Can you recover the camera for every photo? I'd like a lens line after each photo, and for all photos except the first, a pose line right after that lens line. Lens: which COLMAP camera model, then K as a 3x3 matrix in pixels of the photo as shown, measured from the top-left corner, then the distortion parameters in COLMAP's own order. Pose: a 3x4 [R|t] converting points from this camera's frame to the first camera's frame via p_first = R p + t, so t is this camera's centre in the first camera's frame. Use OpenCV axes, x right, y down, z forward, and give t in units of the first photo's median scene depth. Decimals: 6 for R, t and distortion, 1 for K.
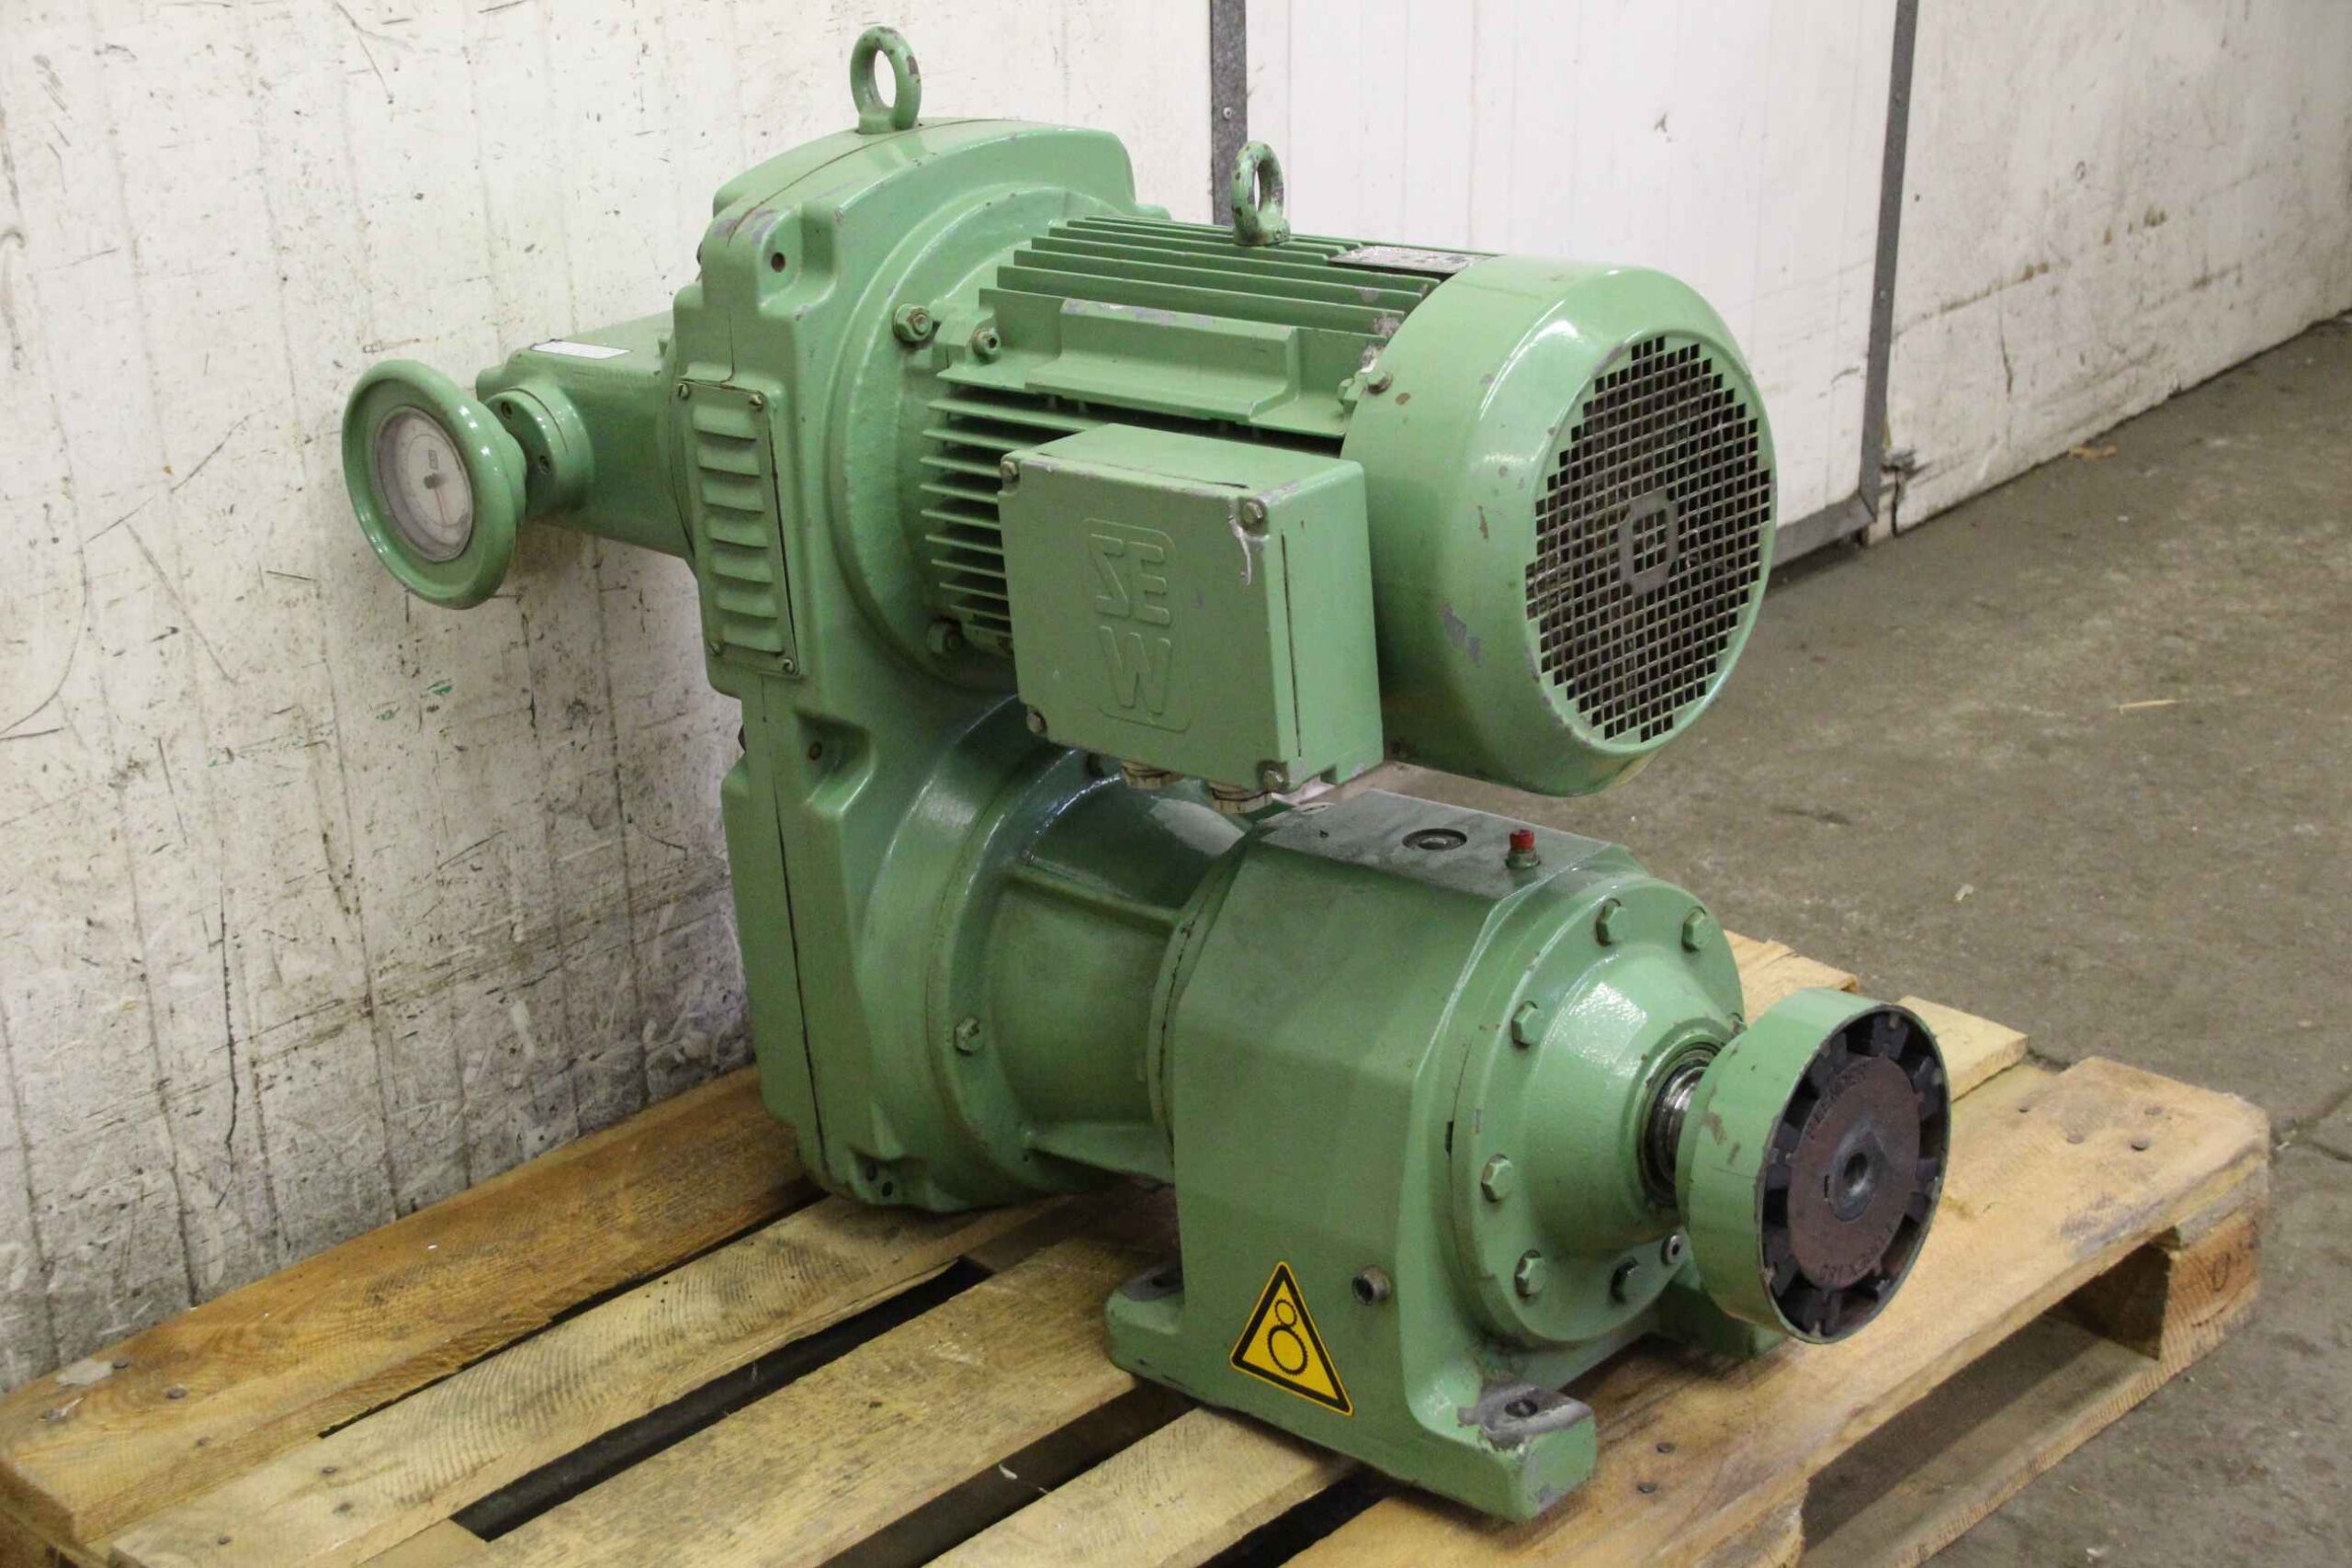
lens RADIAL K [[3567.1, 0, 1176.0], [0, 3567.1, 784.0], [0, 0, 1]] dist [0.110175, 0.902339]
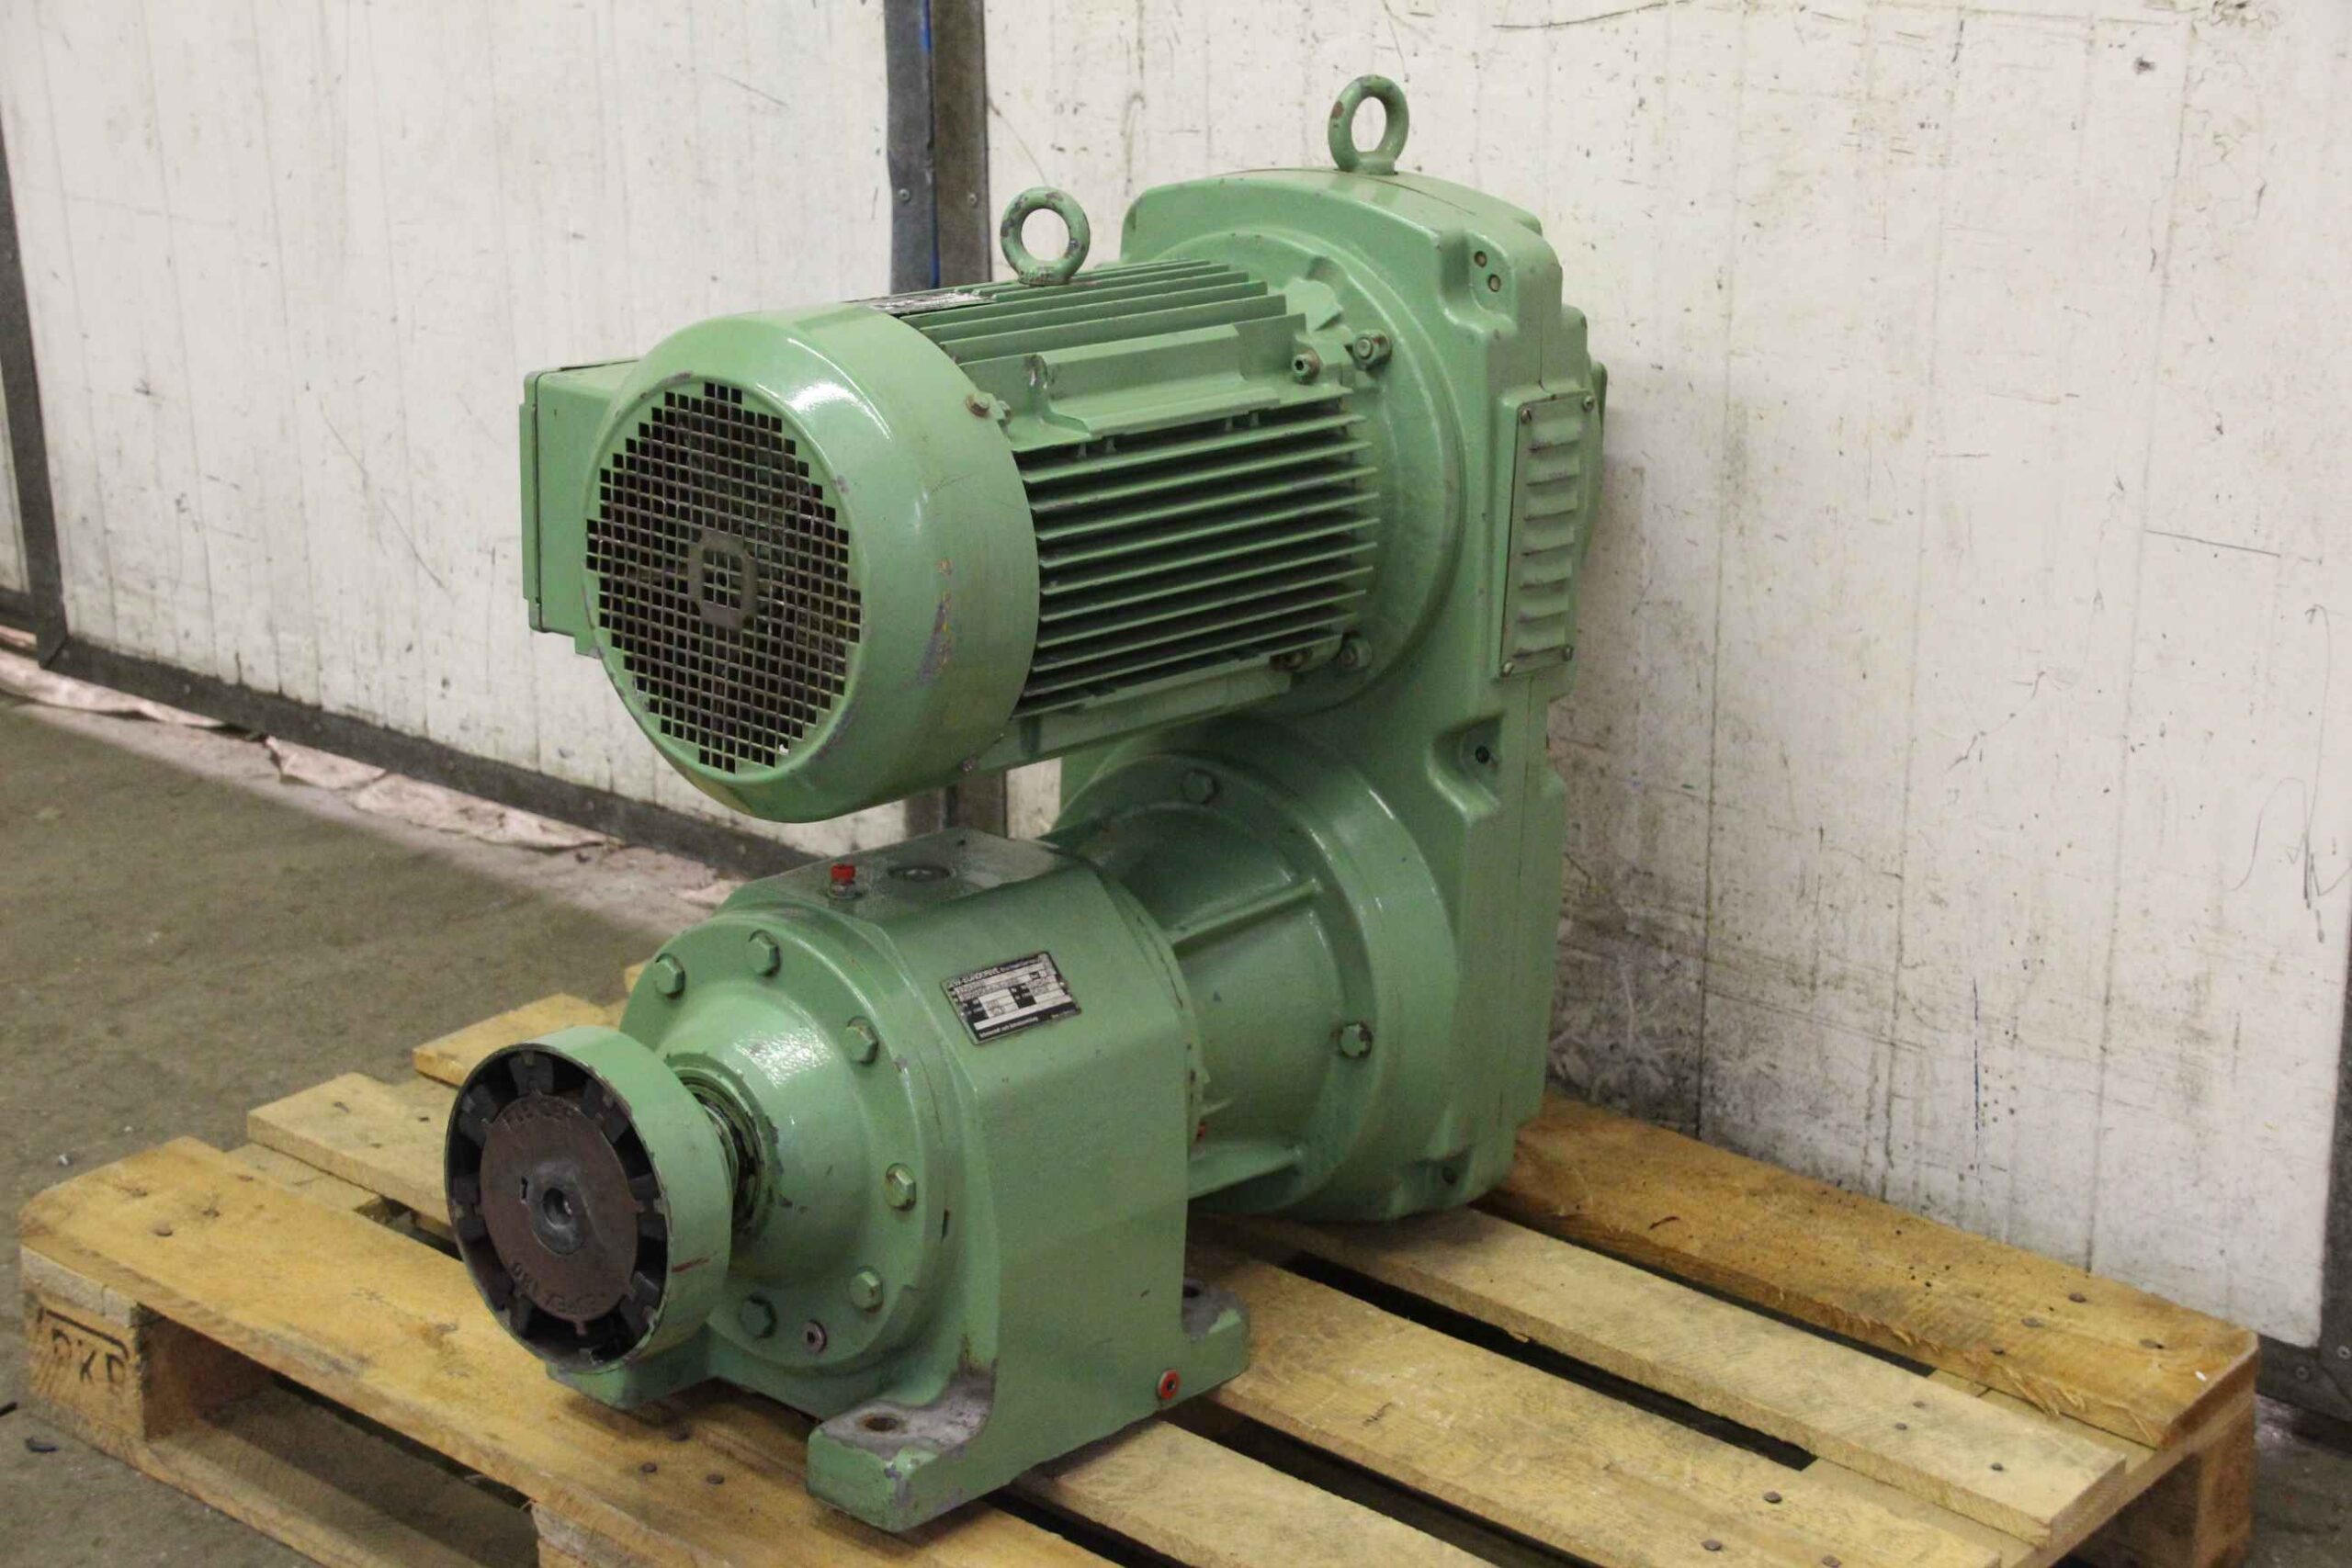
lens RADIAL K [[3889.7, 0, 1176.0], [0, 3889.7, 784.0], [0, 0, 1]] dist [0.151670, 1.302605]
pose [[0.044258, 0.347863, -0.936500, 1.028264], [-0.379179, 0.873122, 0.306402, -0.347993], [0.924264, 0.341540, 0.170545, 0.797866]]
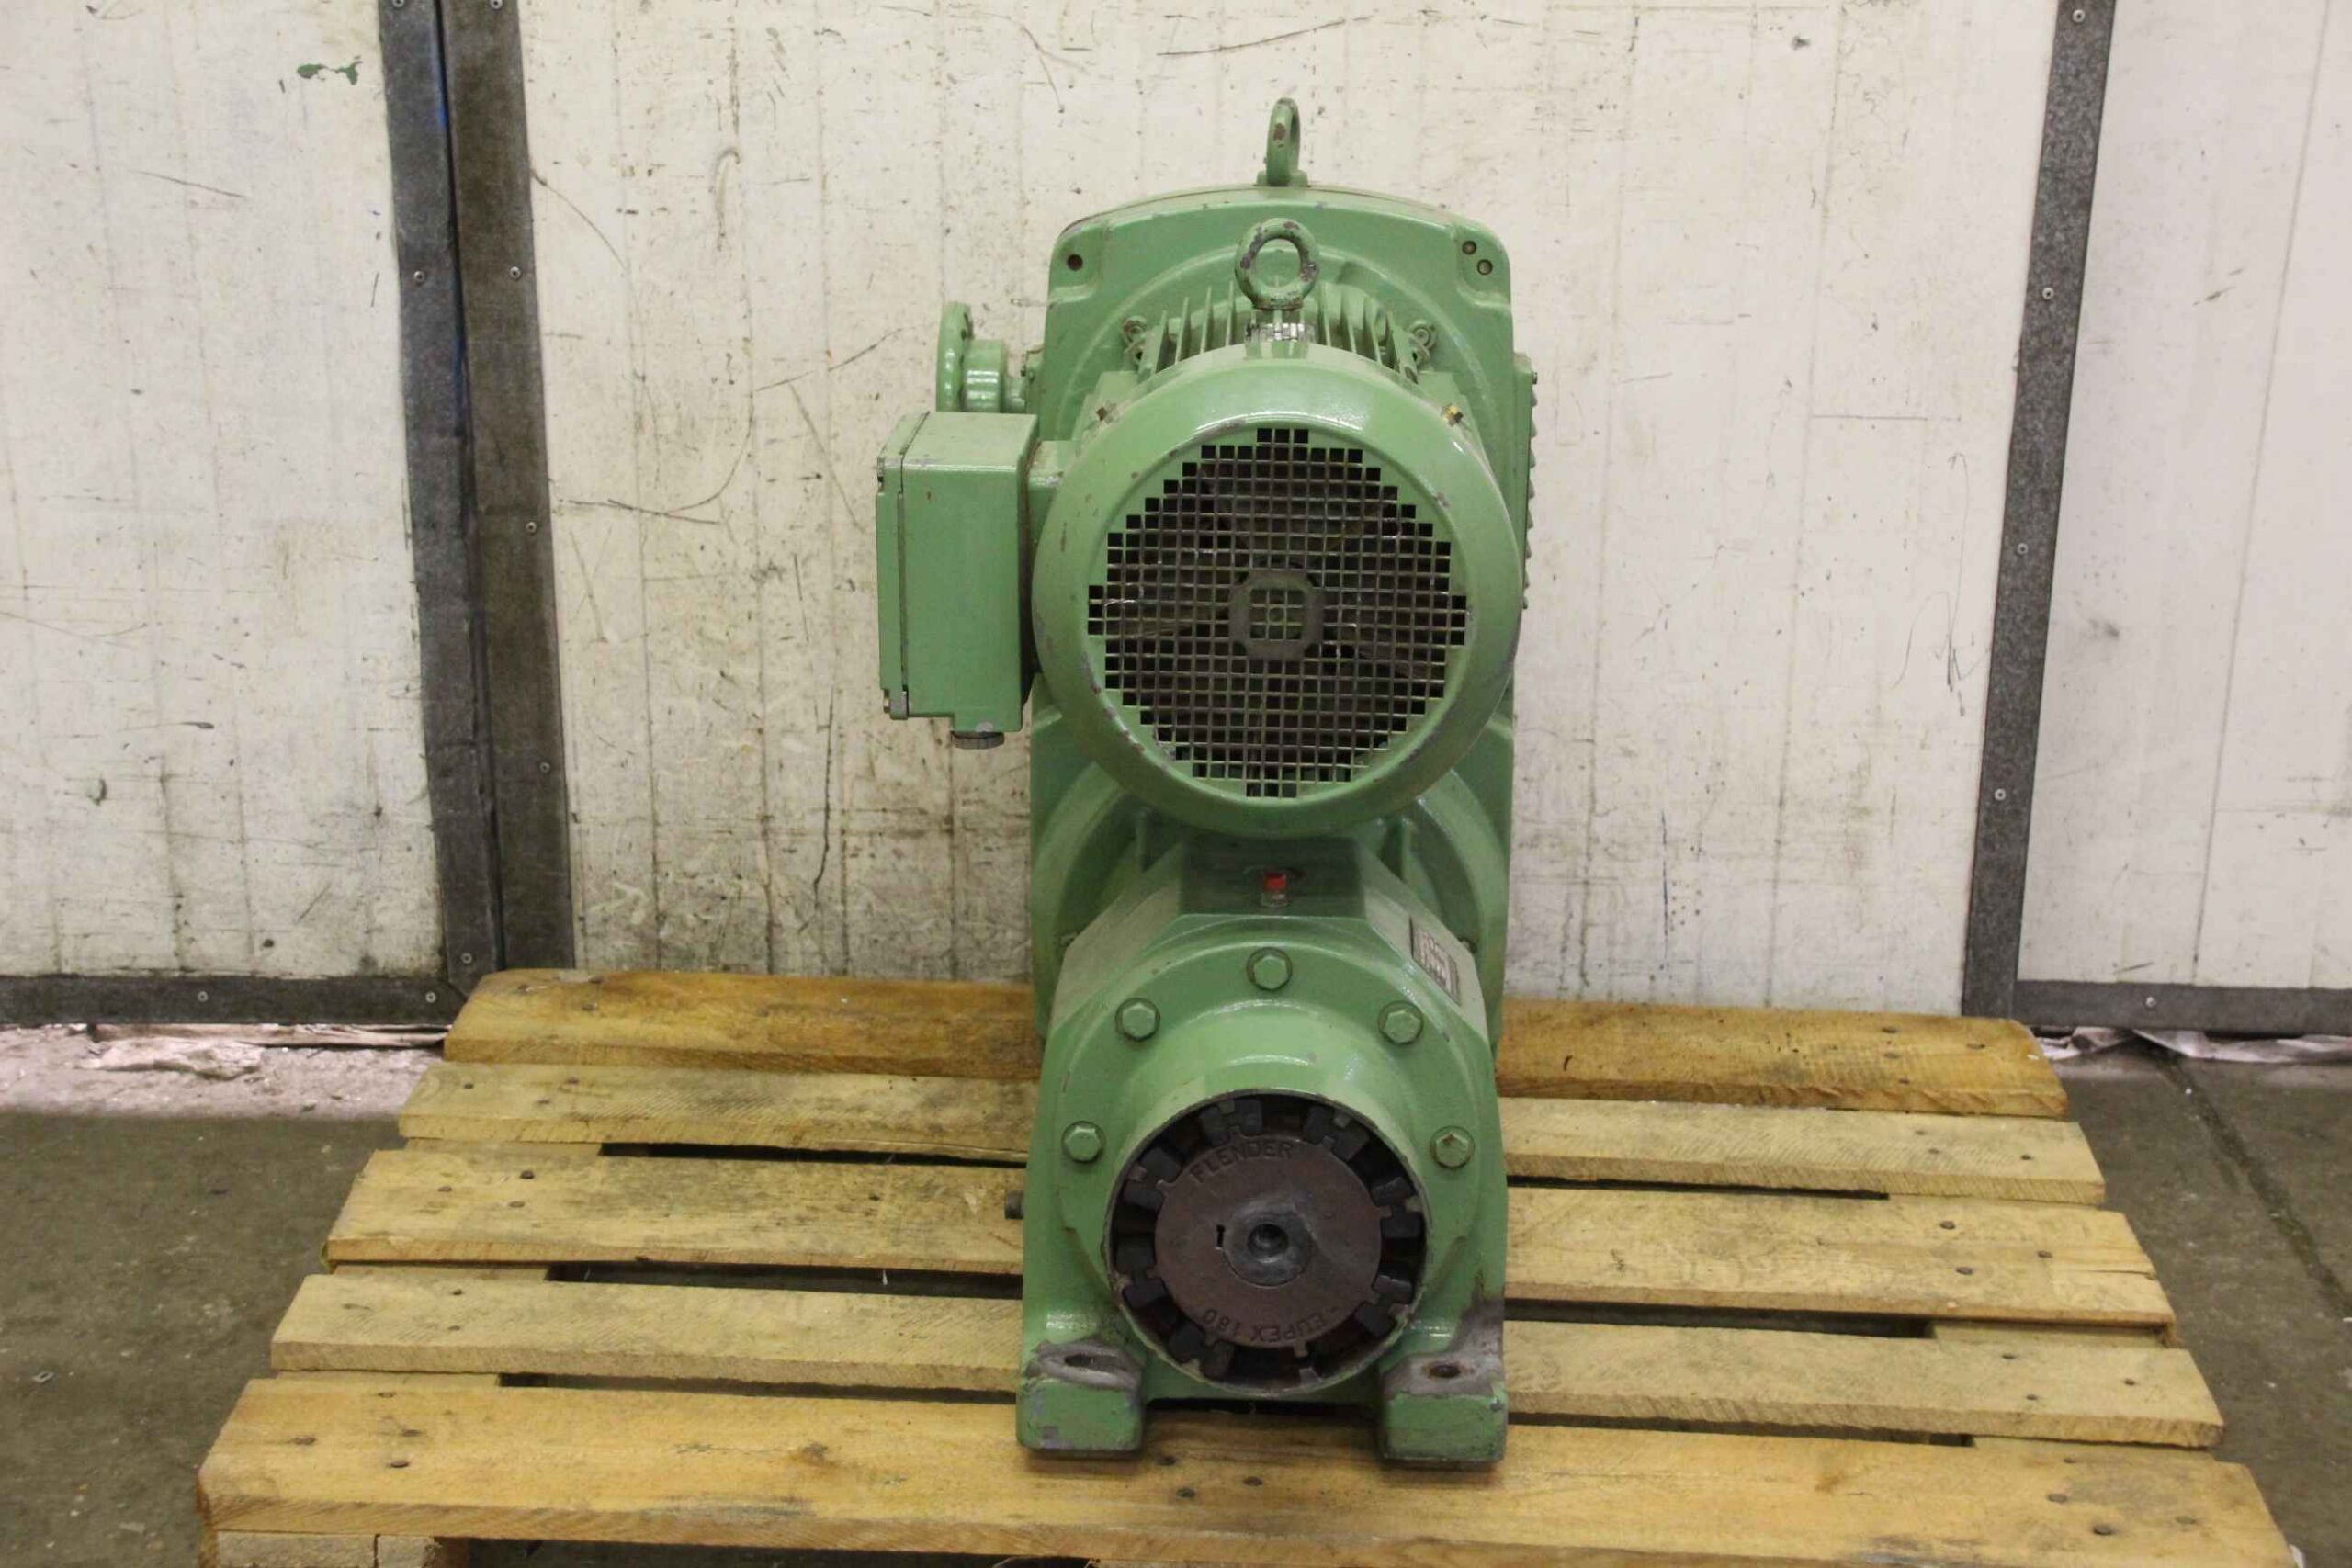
lens RADIAL K [[3640.4, 0, 1176.0], [0, 3640.4, 784.0], [0, 0, 1]] dist [0.116832, 1.023463]
pose [[0.659348, 0.276078, -0.699315, 0.755488], [-0.311894, 0.946768, 0.079700, -0.082065], [0.684092, 0.165562, 0.710357, 0.171134]]
